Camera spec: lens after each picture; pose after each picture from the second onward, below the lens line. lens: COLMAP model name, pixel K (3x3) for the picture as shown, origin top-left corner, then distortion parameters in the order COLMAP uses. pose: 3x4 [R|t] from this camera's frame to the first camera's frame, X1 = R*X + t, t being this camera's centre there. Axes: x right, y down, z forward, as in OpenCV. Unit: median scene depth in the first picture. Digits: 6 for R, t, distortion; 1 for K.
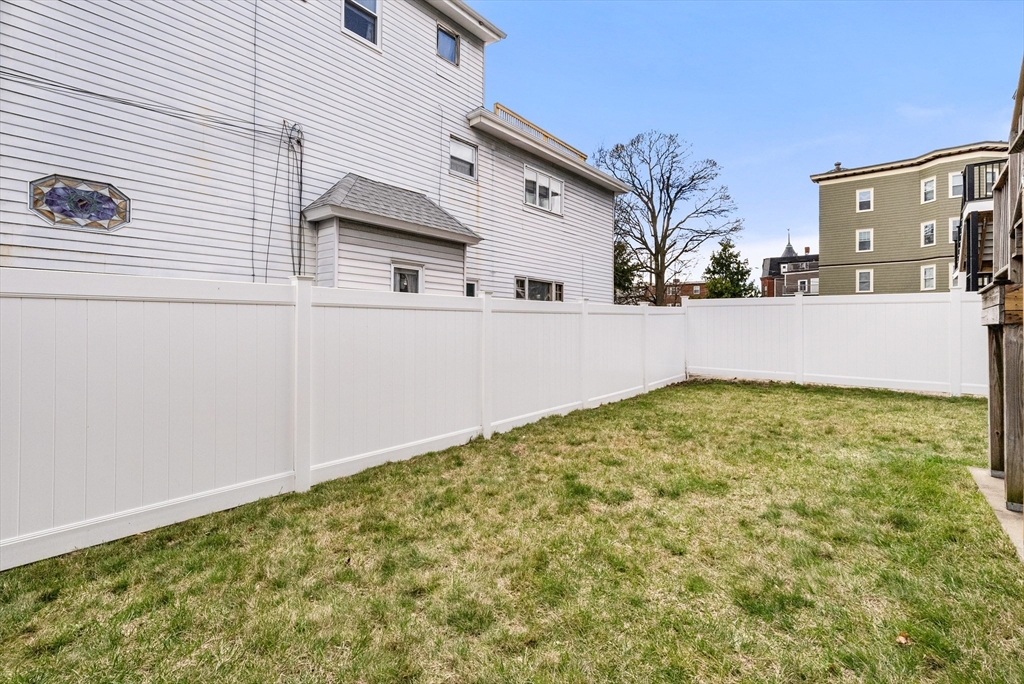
lens RADIAL K [[427.1, 0, 512.8], [0, 427.1, 326.7], [0, 0, 1]] dist [-0.000722, -0.000114]
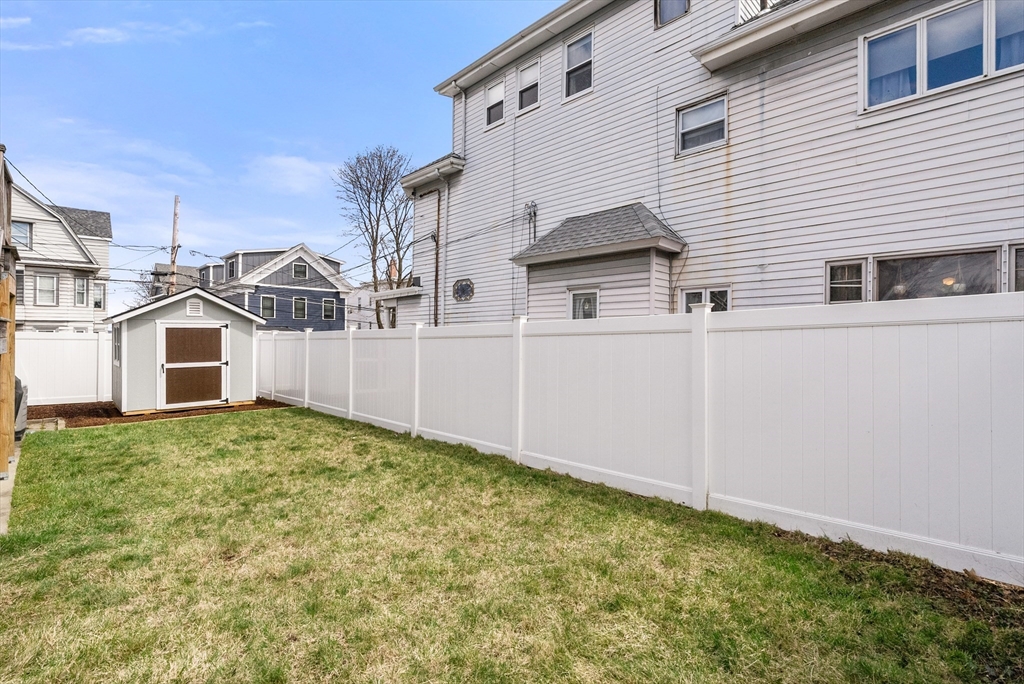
lens RADIAL K [[444.5, 0, 512.0], [0, 444.5, 342.0], [0, 0, 1]] dist [-0.000511, -0.000057]
pose [[-0.034242, -0.000818, -0.999413, 0.796967], [-0.008956, 0.999960, -0.000512, -0.016558], [0.999373, 0.008933, -0.034248, 0.841649]]
